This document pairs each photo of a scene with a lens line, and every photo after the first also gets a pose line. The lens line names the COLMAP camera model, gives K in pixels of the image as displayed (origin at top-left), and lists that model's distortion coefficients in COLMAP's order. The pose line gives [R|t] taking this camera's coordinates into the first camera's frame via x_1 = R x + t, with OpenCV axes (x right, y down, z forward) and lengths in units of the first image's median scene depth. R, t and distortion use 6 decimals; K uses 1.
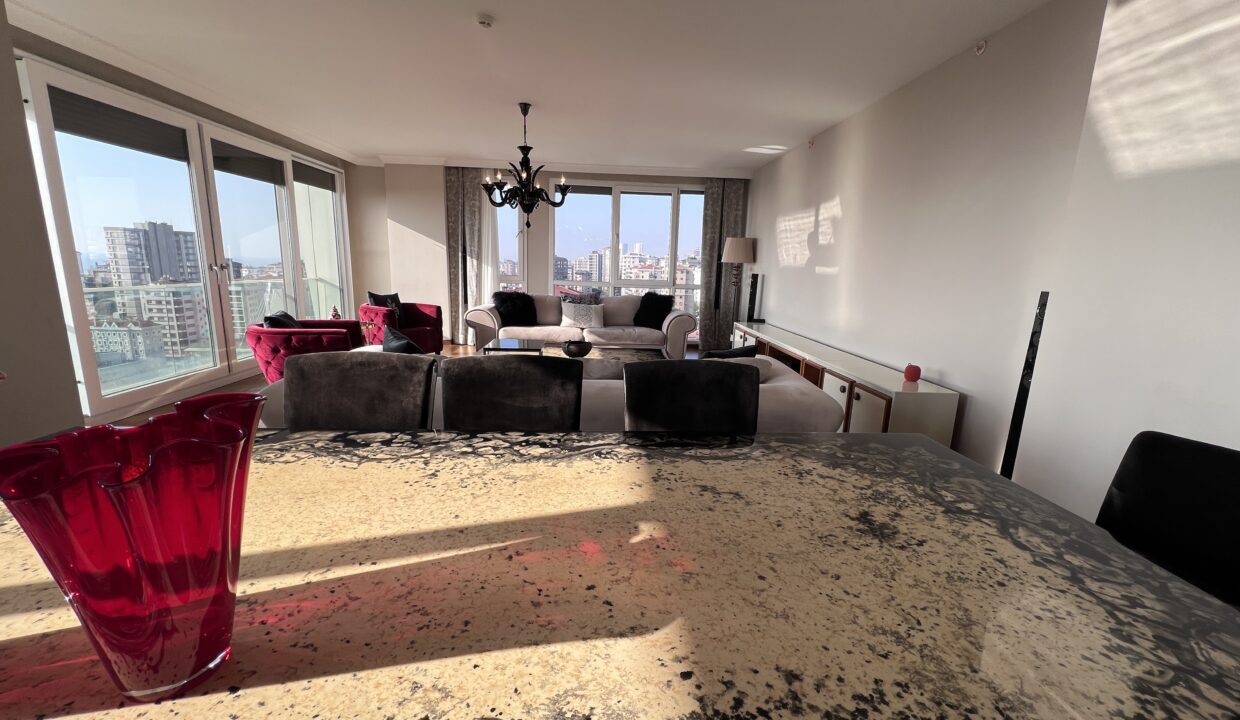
lens RADIAL K [[491.7, 0, 617.4], [0, 491.7, 369.4], [0, 0, 1]] dist [-0.005650, 0.001991]
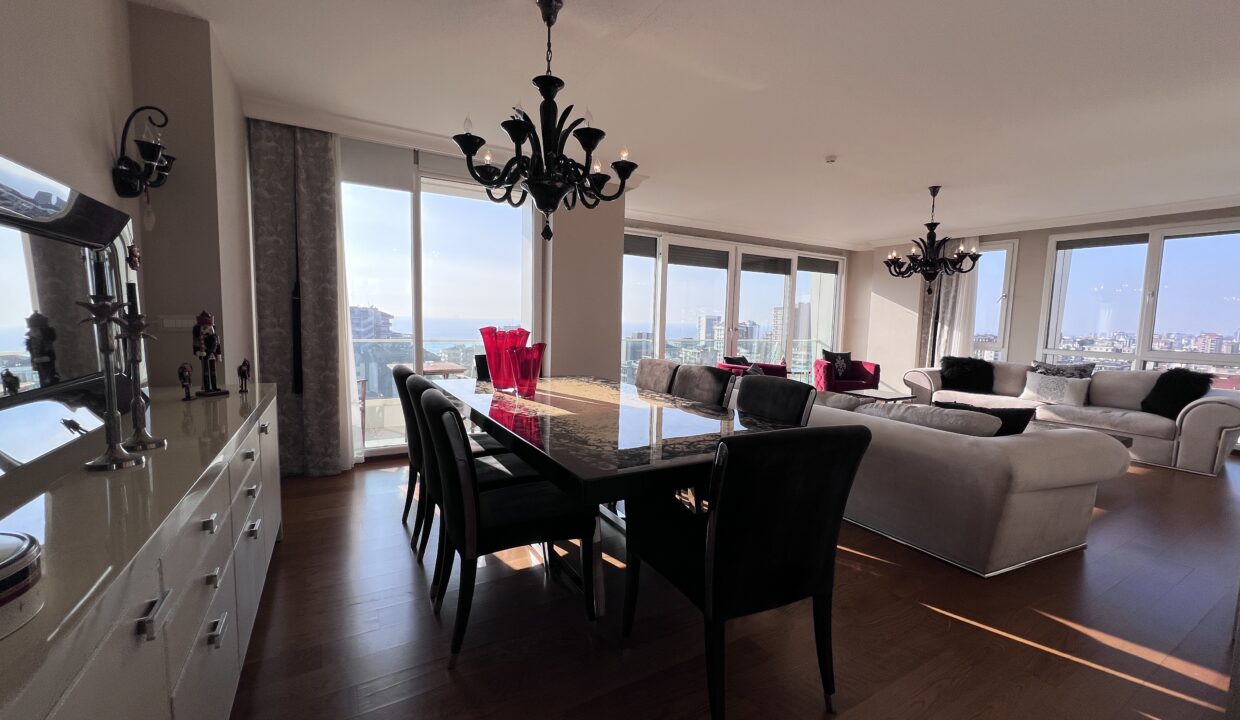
lens RADIAL K [[491.7, 0, 619.1], [0, 491.7, 361.1], [0, 0, 1]] dist [-0.005650, 0.001991]
pose [[0.465296, 0.058758, -0.883203, 0.349800], [-0.197698, 0.979487, -0.038989, 0.024854], [0.862795, 0.192748, 0.467368, -0.048309]]
